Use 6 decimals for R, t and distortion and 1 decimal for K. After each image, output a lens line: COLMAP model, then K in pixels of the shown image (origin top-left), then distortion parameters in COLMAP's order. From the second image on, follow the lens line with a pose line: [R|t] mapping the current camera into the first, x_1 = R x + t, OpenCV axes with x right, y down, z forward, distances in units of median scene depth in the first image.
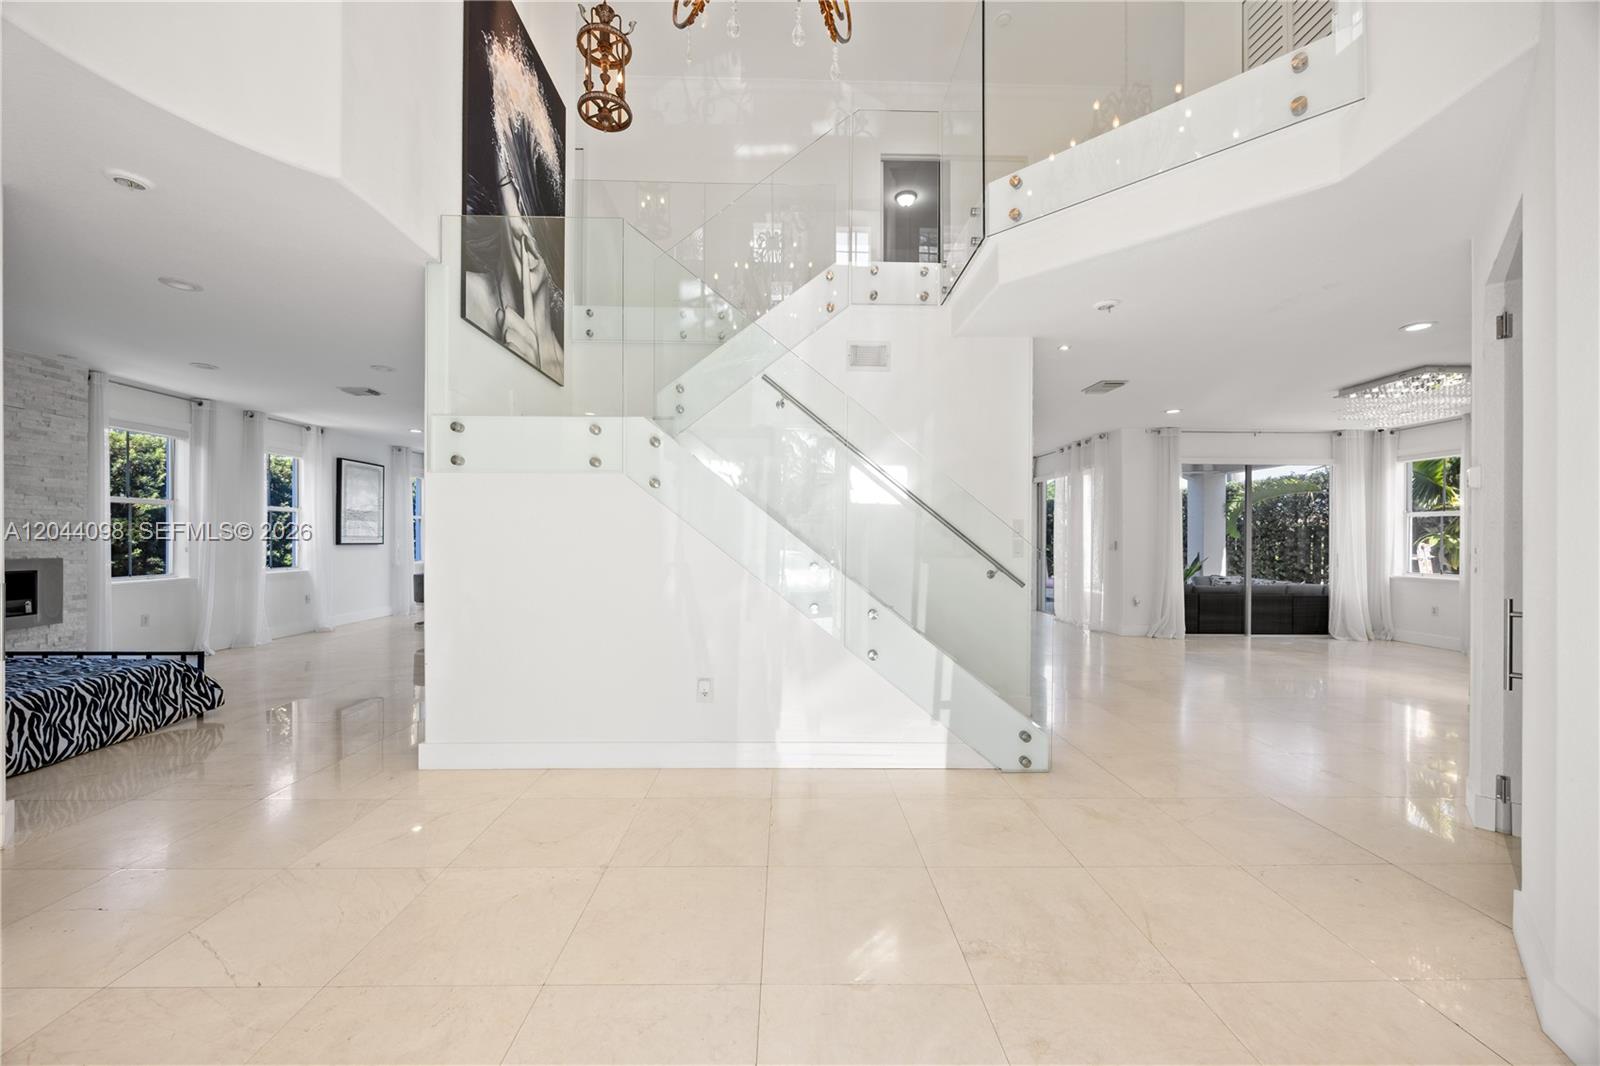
lens RADIAL K [[609.2, 0, 798.1], [0, 609.2, 537.4], [0, 0, 1]] dist [-0.001644, 0.000363]
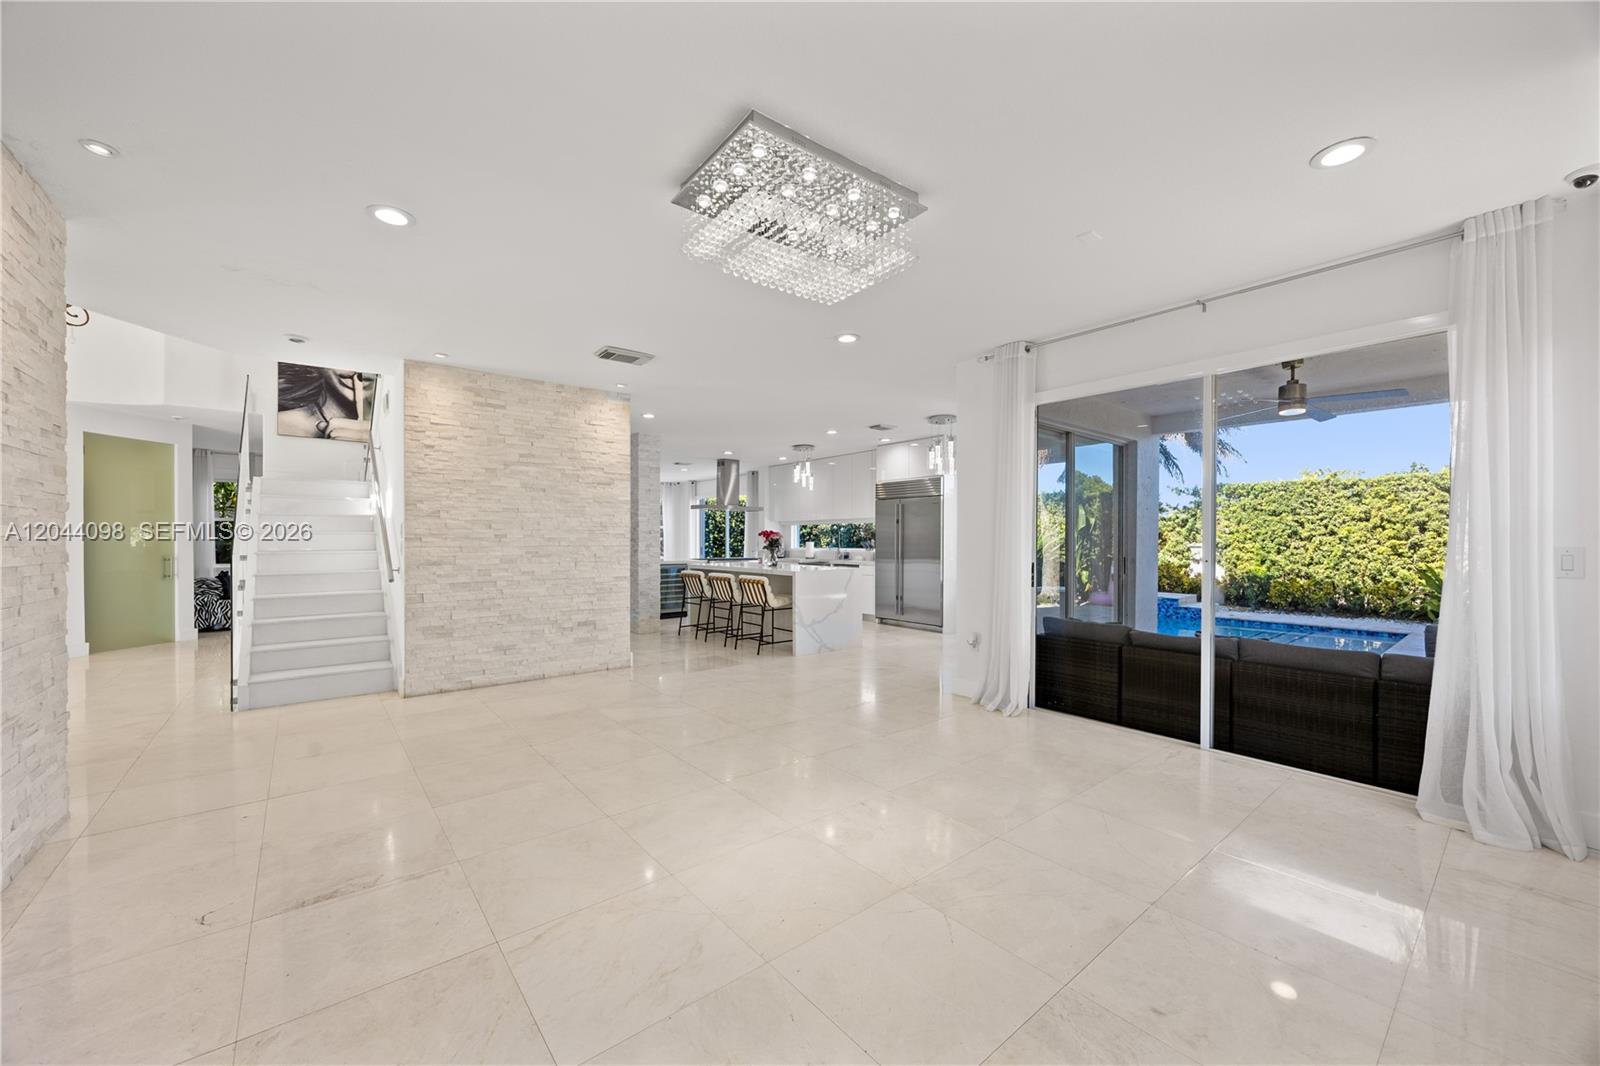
lens RADIAL K [[609.2, 0, 794.1], [0, 609.2, 546.0], [0, 0, 1]] dist [-0.001644, 0.000363]
pose [[0.608205, 0.002850, -0.793775, 0.940363], [0.000795, 0.999991, 0.004200, 0.006460], [0.793779, -0.003185, 0.608197, 0.486986]]
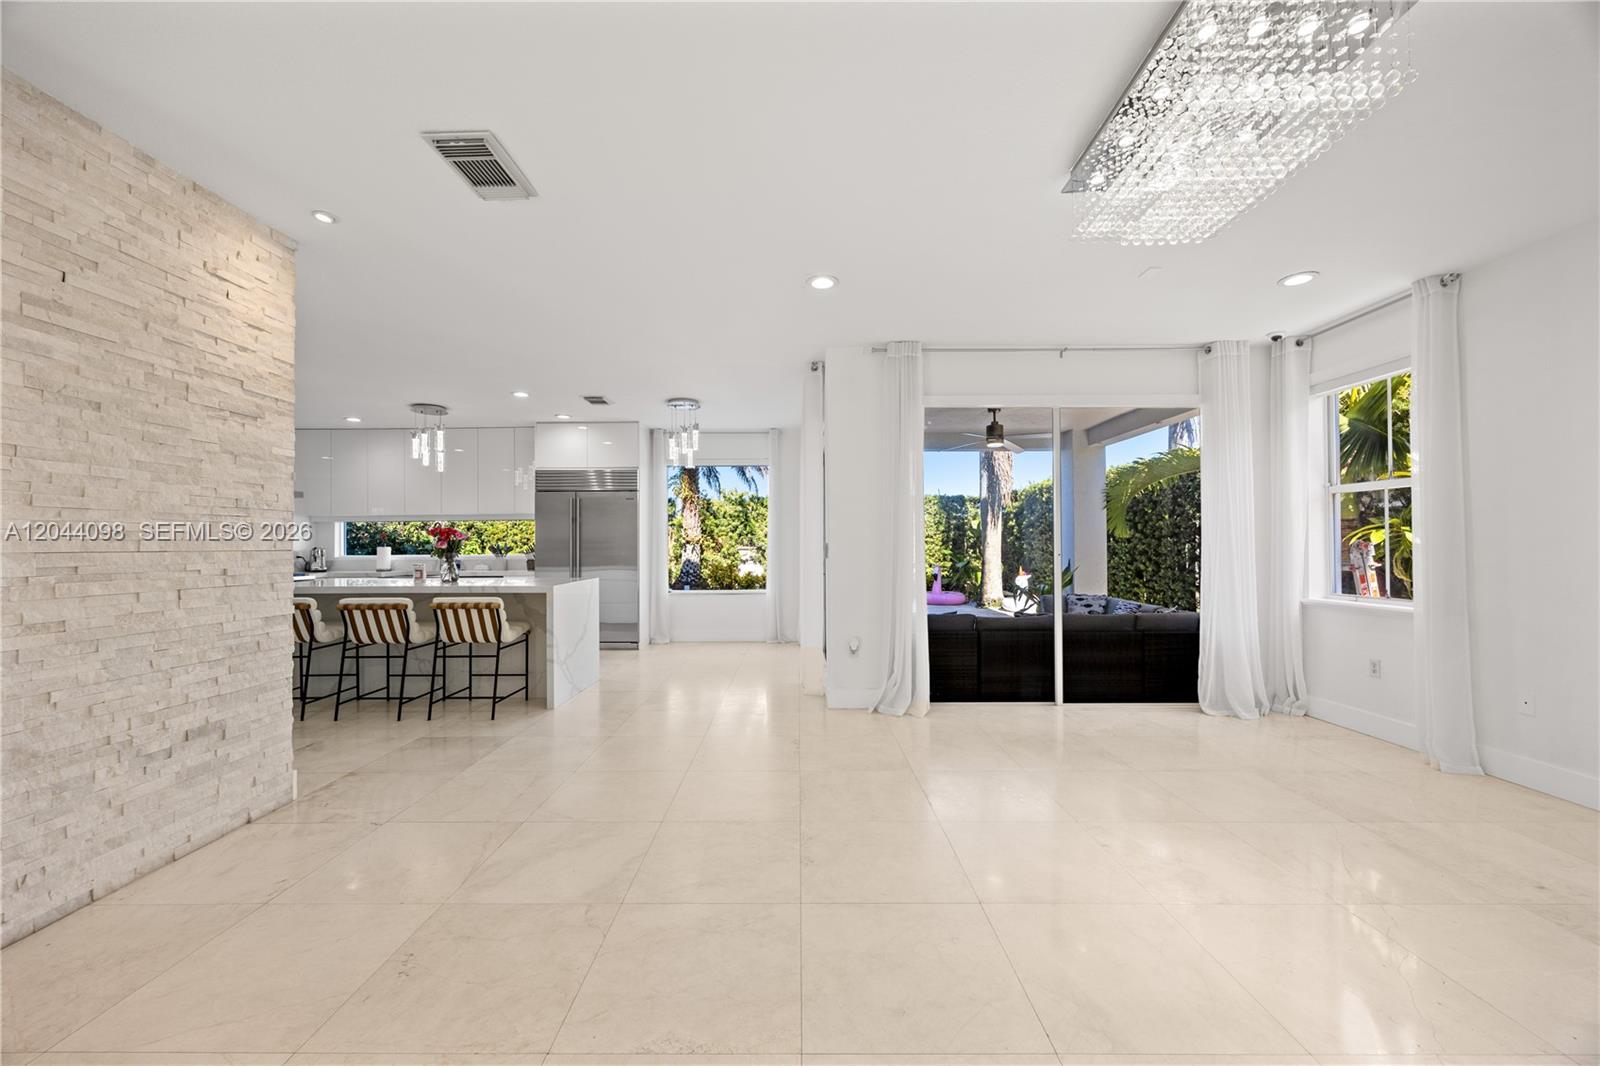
lens RADIAL K [[609.2, 0, 796.2], [0, 609.2, 539.1], [0, 0, 1]] dist [-0.001644, 0.000363]
pose [[0.999557, -0.010592, -0.027802, 0.522387], [0.010236, 0.999864, -0.012896, 0.010185], [0.027935, 0.012606, 0.999530, 0.425975]]
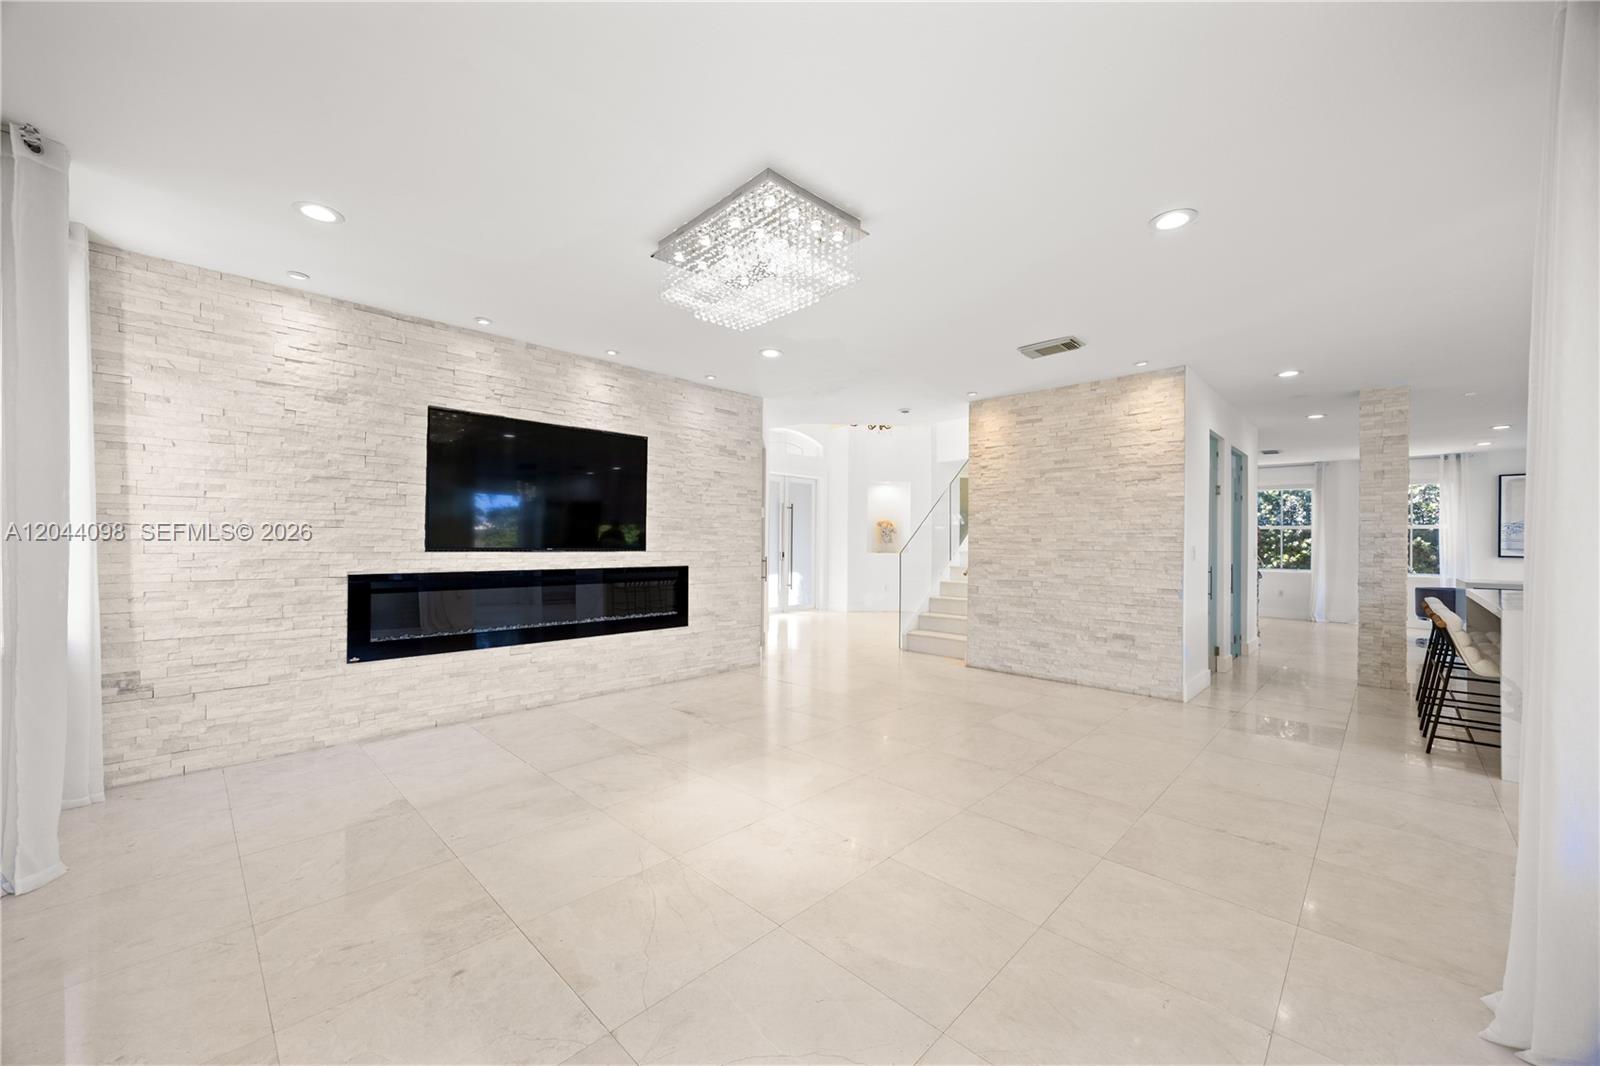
lens RADIAL K [[609.2, 0, 795.5], [0, 609.2, 538.1], [0, 0, 1]] dist [-0.001644, 0.000363]
pose [[-0.719399, -0.015735, -0.694419, 0.920410], [-0.014496, 0.999866, -0.007640, 0.005624], [0.694446, 0.004570, -0.719531, 0.962534]]
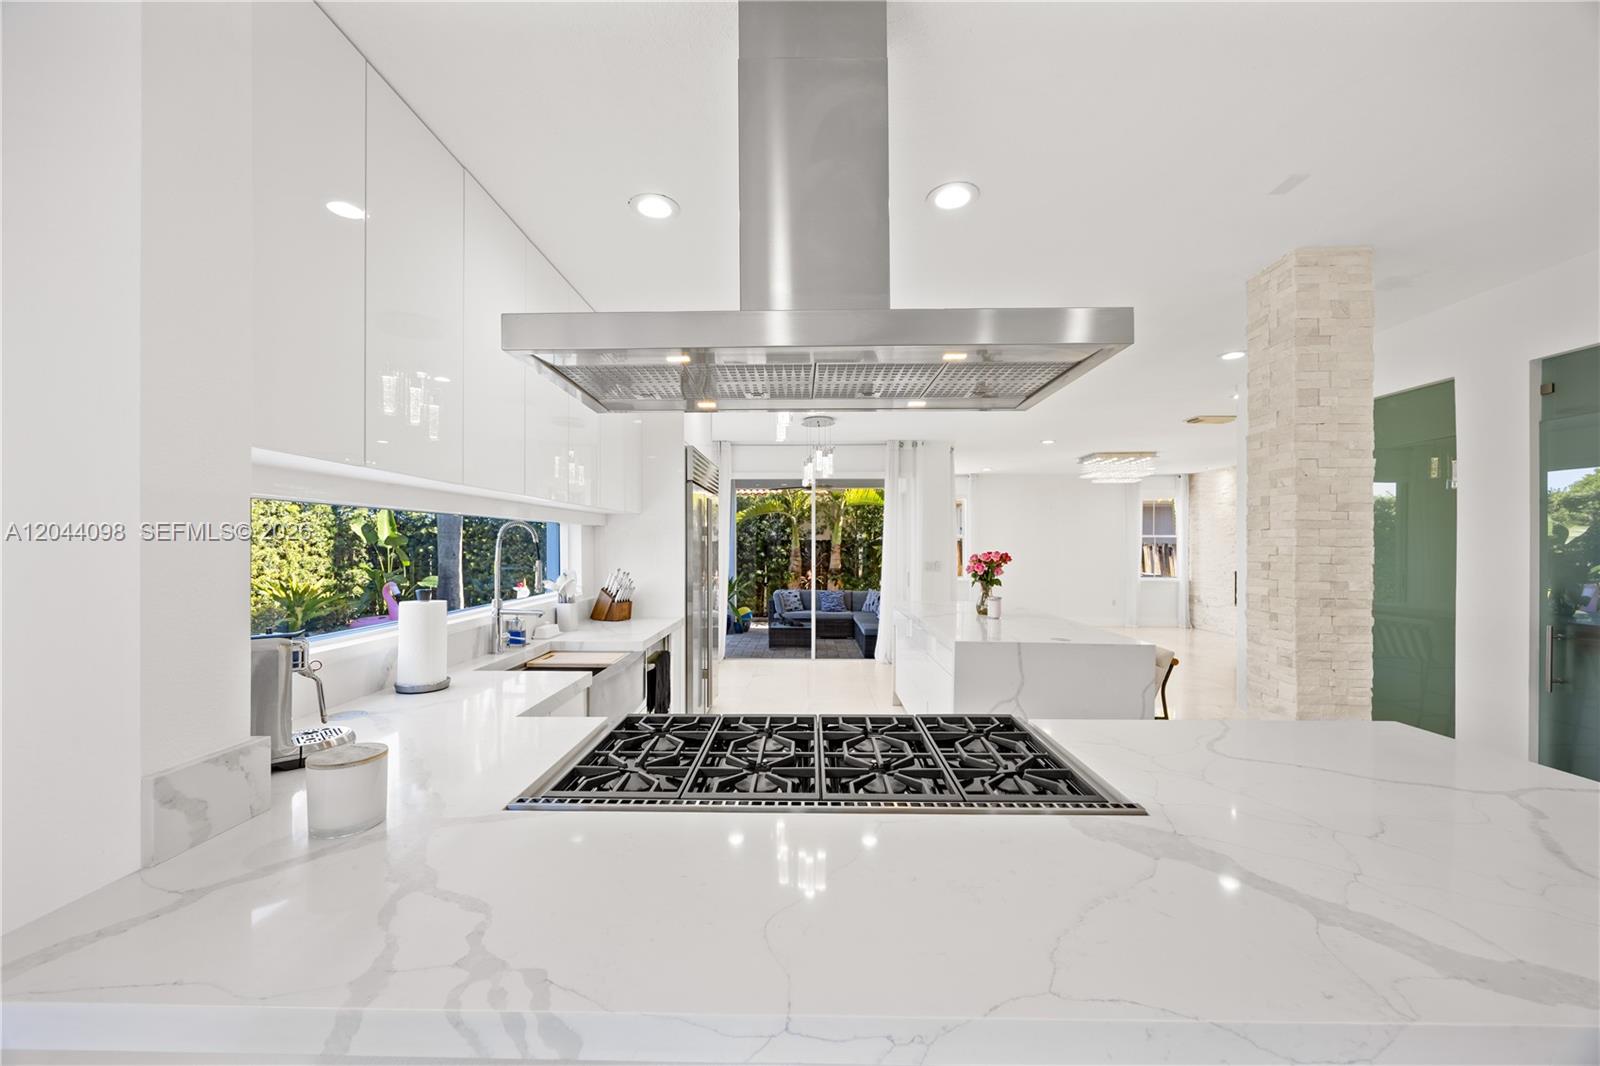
lens RADIAL K [[609.2, 0, 800.5], [0, 609.2, 533.5], [0, 0, 1]] dist [-0.001644, 0.000363]
pose [[0.038424, 0.000673, 0.999261, -0.432158], [-0.001031, 0.999999, -0.000634, -0.041178], [-0.999261, -0.001006, 0.038425, 1.211581]]
